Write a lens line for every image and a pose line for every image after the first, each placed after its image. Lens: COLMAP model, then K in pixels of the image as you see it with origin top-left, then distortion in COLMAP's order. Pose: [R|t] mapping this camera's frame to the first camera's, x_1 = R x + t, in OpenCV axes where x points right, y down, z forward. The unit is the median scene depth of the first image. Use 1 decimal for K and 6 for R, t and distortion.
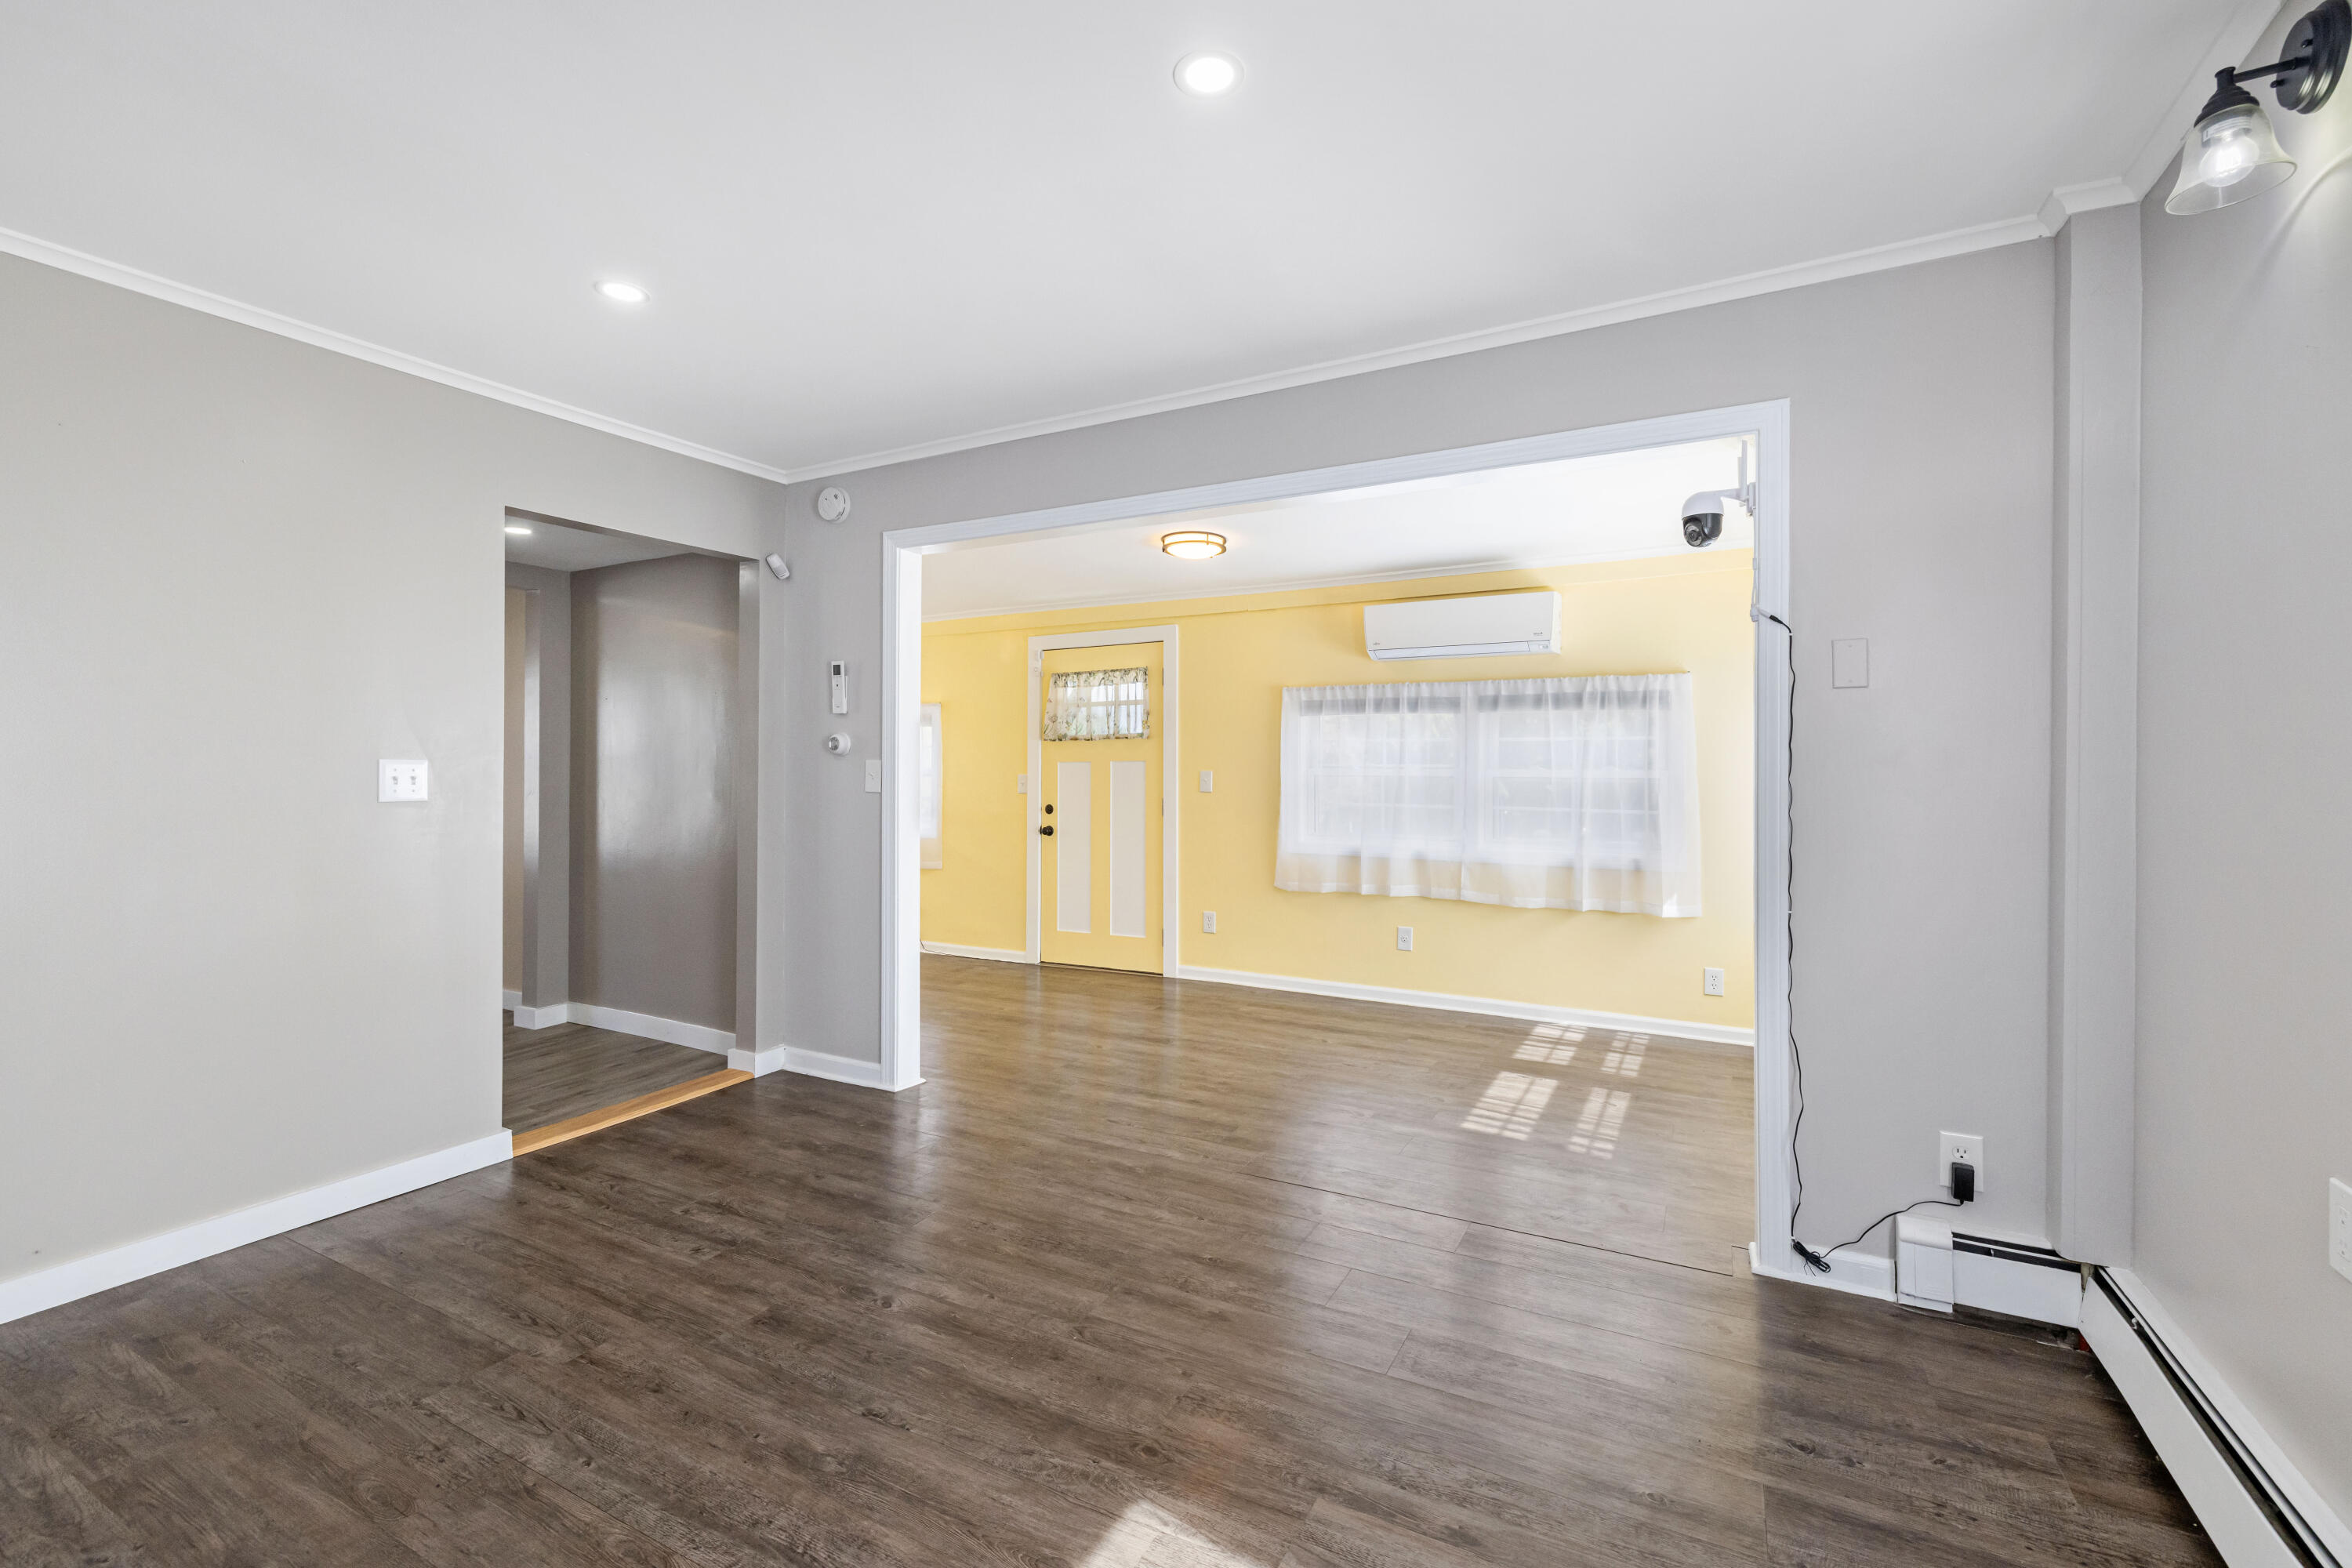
lens RADIAL K [[993.8, 0, 1190.2], [0, 993.8, 765.6], [0, 0, 1]] dist [0.001637, -0.001366]
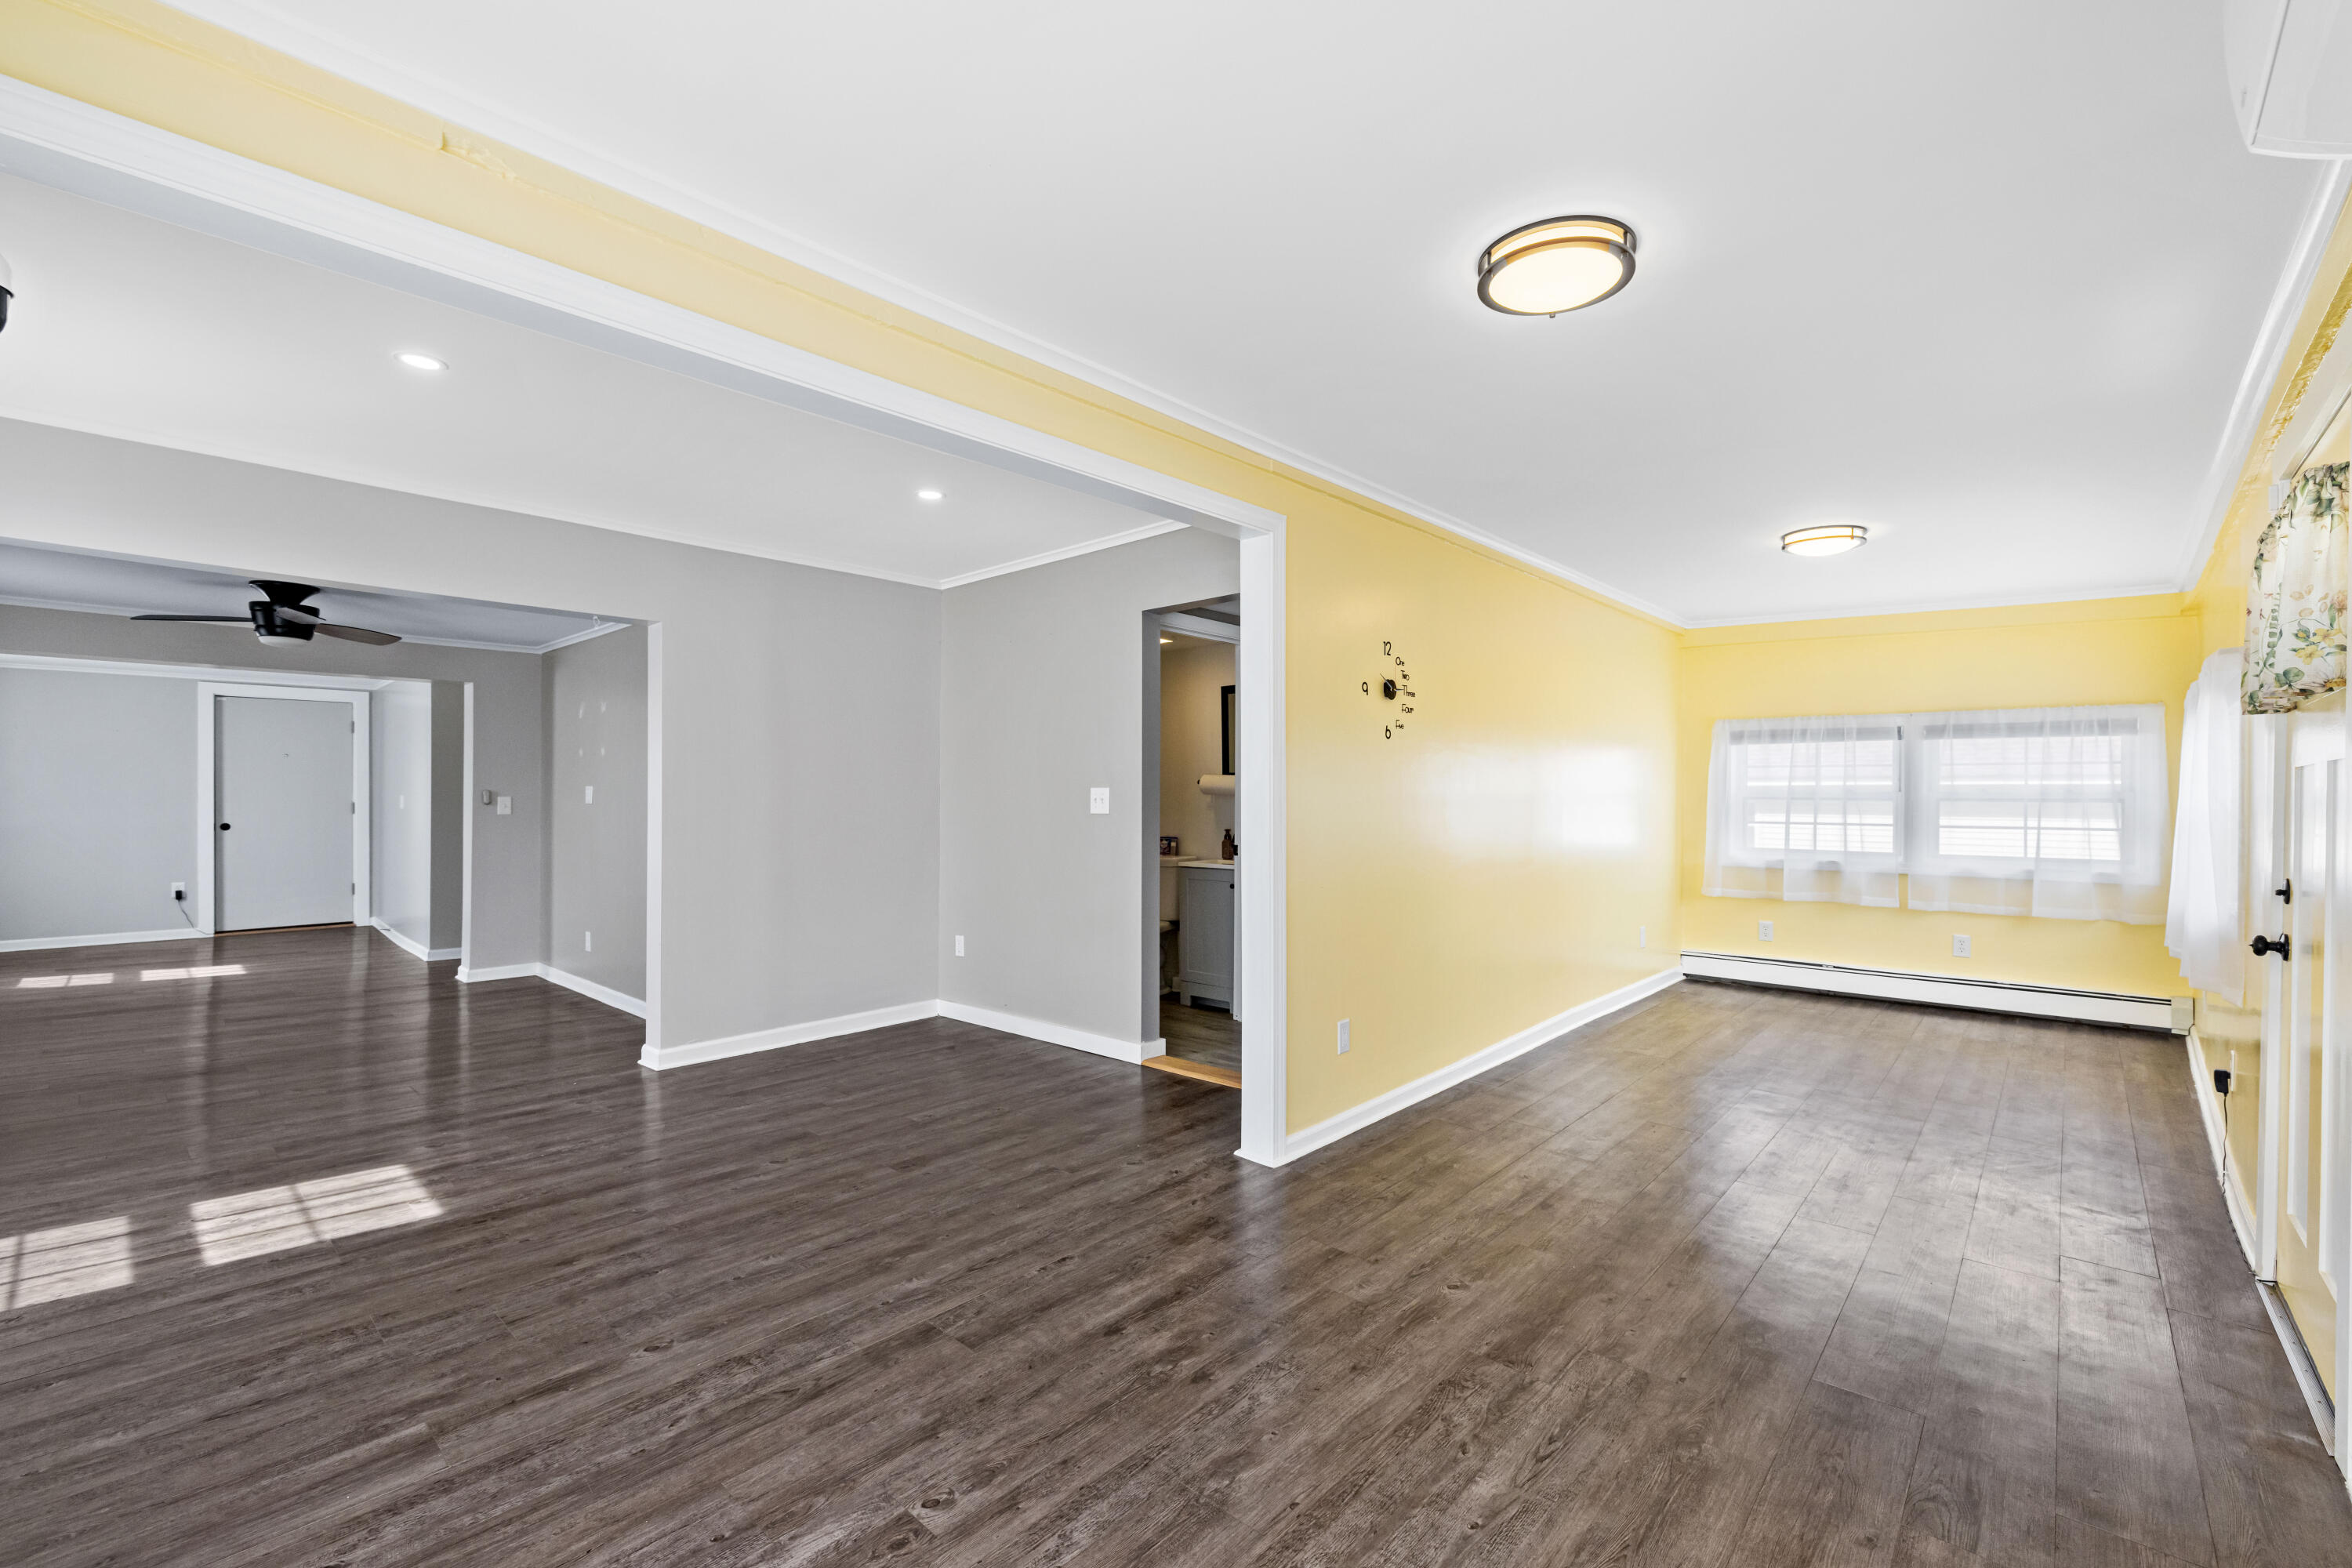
lens RADIAL K [[993.8, 0, 1179.8], [0, 993.8, 795.5], [0, 0, 1]] dist [0.001637, -0.001366]
pose [[-0.247771, -0.000350, -0.968819, 0.755313], [0.007785, 0.999967, -0.002352, 0.011246], [0.968787, -0.008125, -0.247760, 1.532025]]
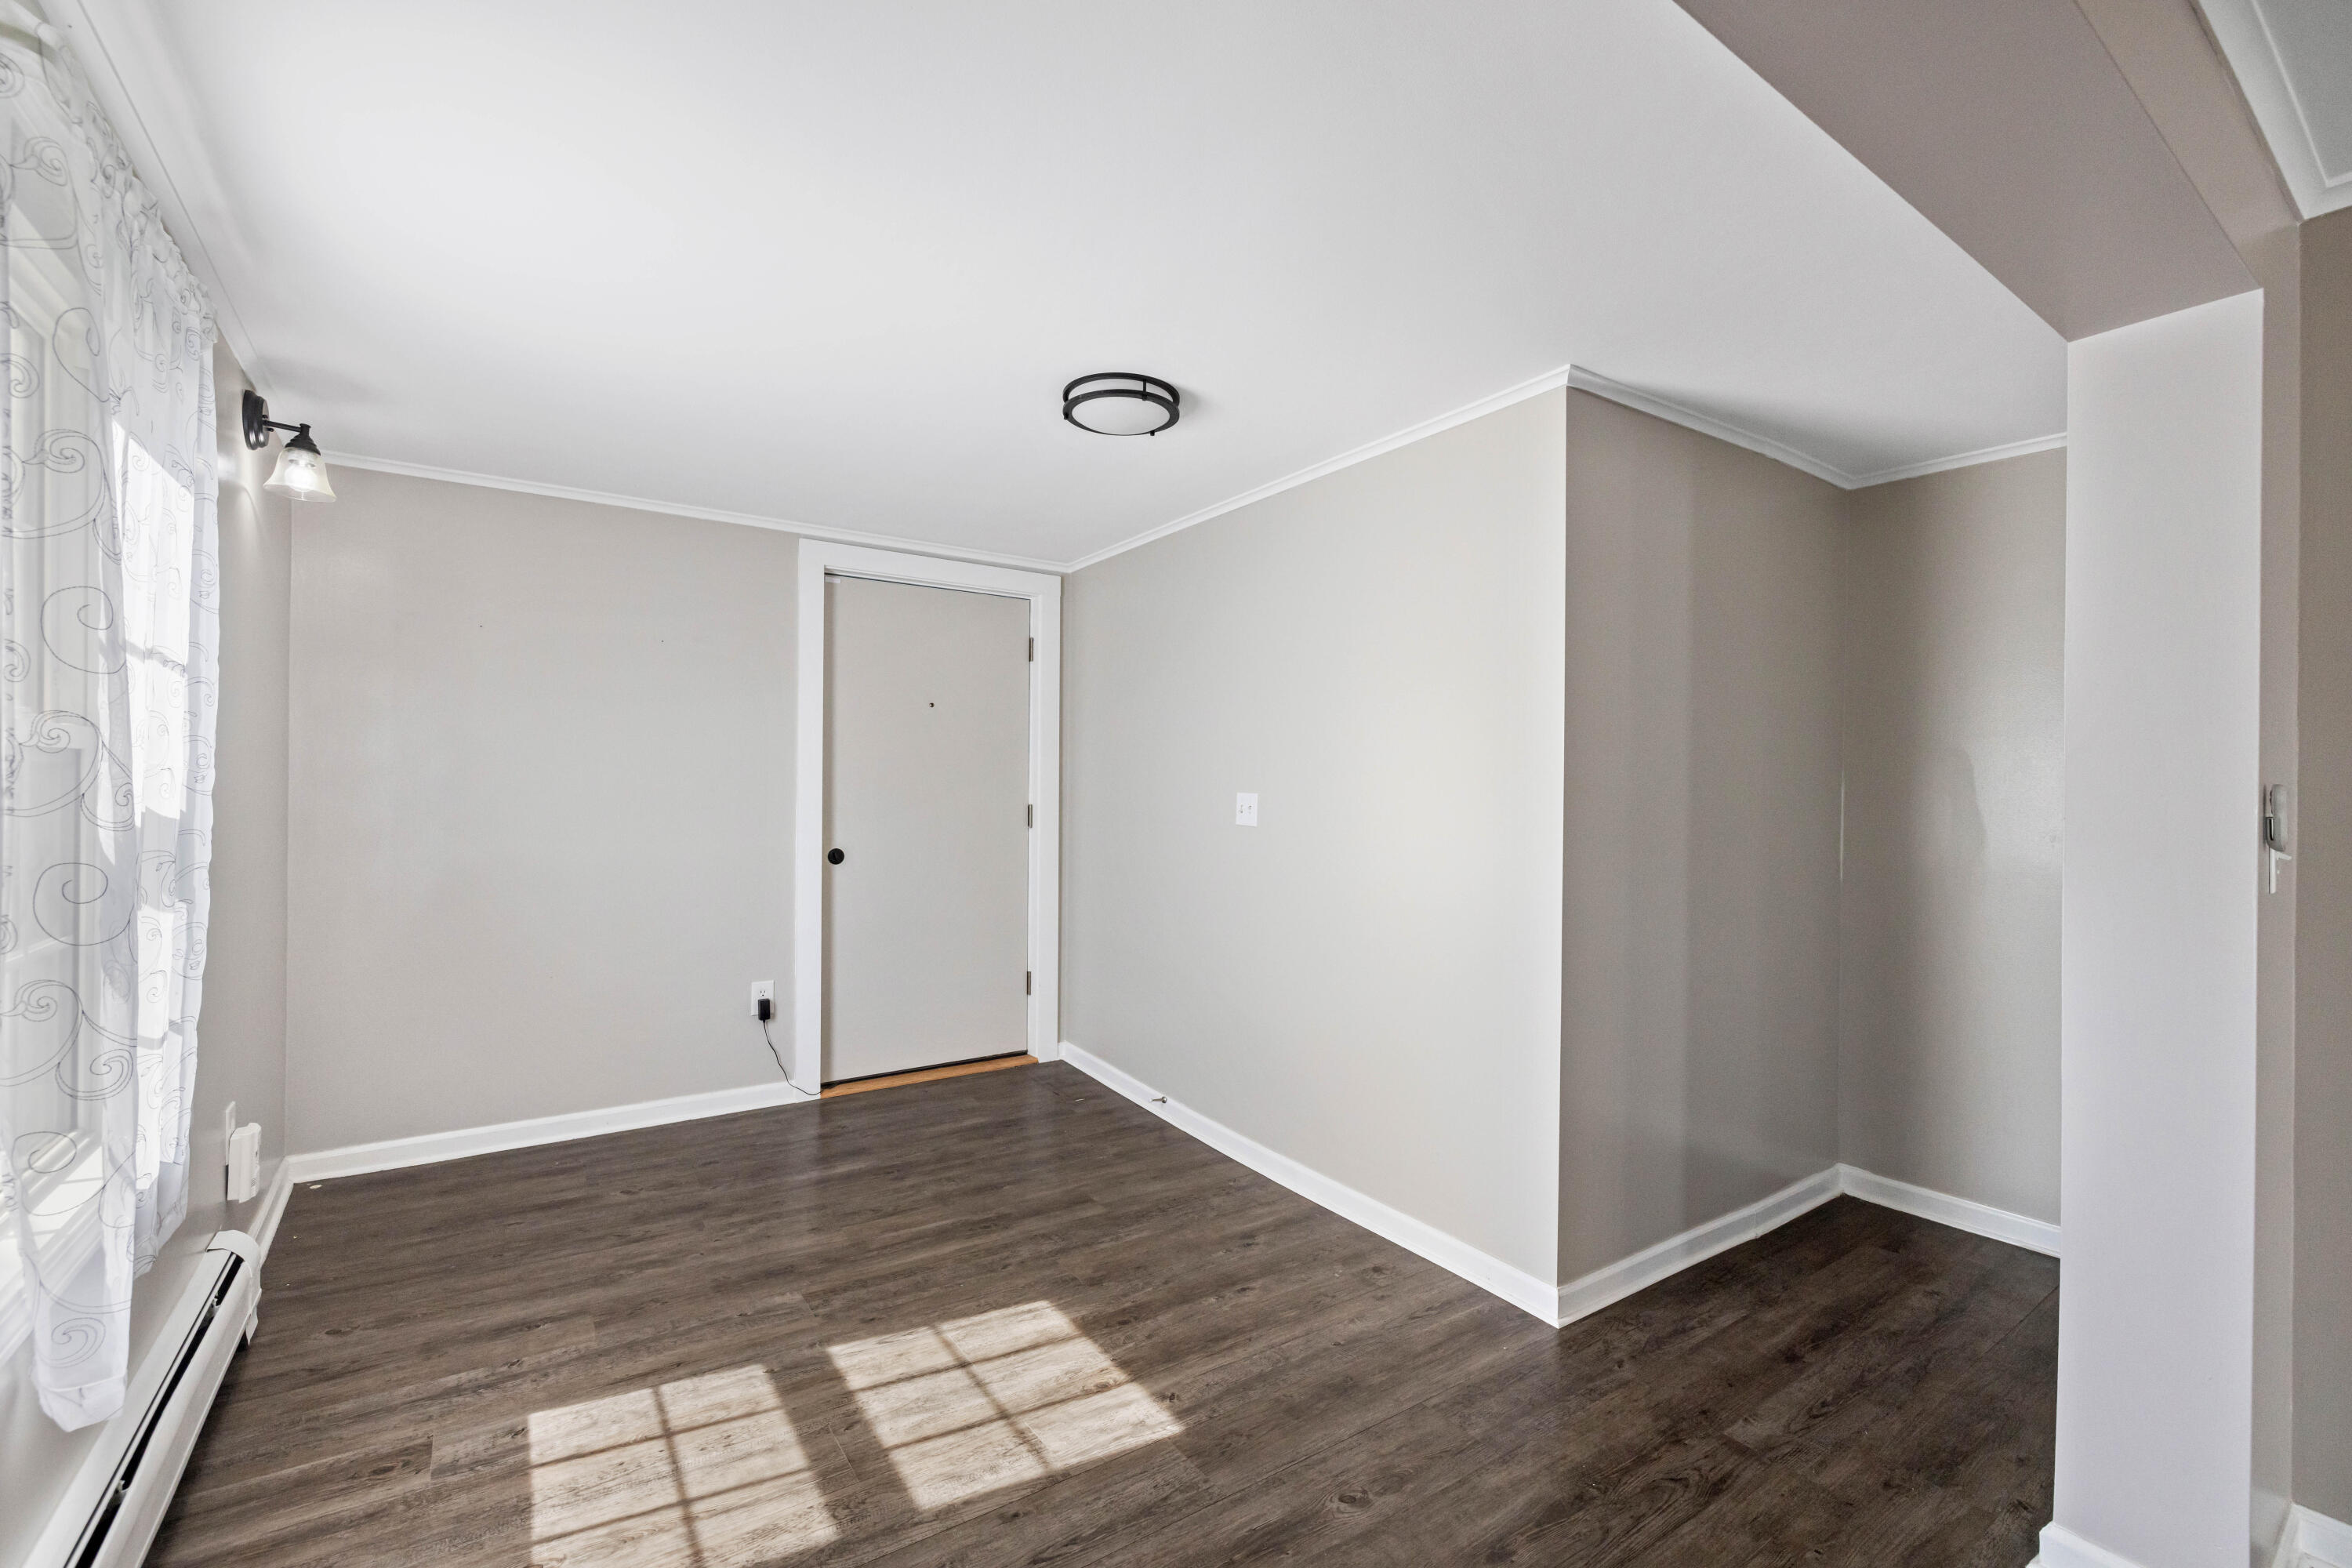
lens RADIAL K [[993.8, 0, 1174.1], [0, 993.8, 786.7], [0, 0, 1]] dist [0.001637, -0.001366]
pose [[-0.453557, -0.006274, -0.891205, -0.367690], [-0.001790, 0.999980, -0.006129, -0.012588], [0.891225, -0.001185, -0.453559, -0.856304]]
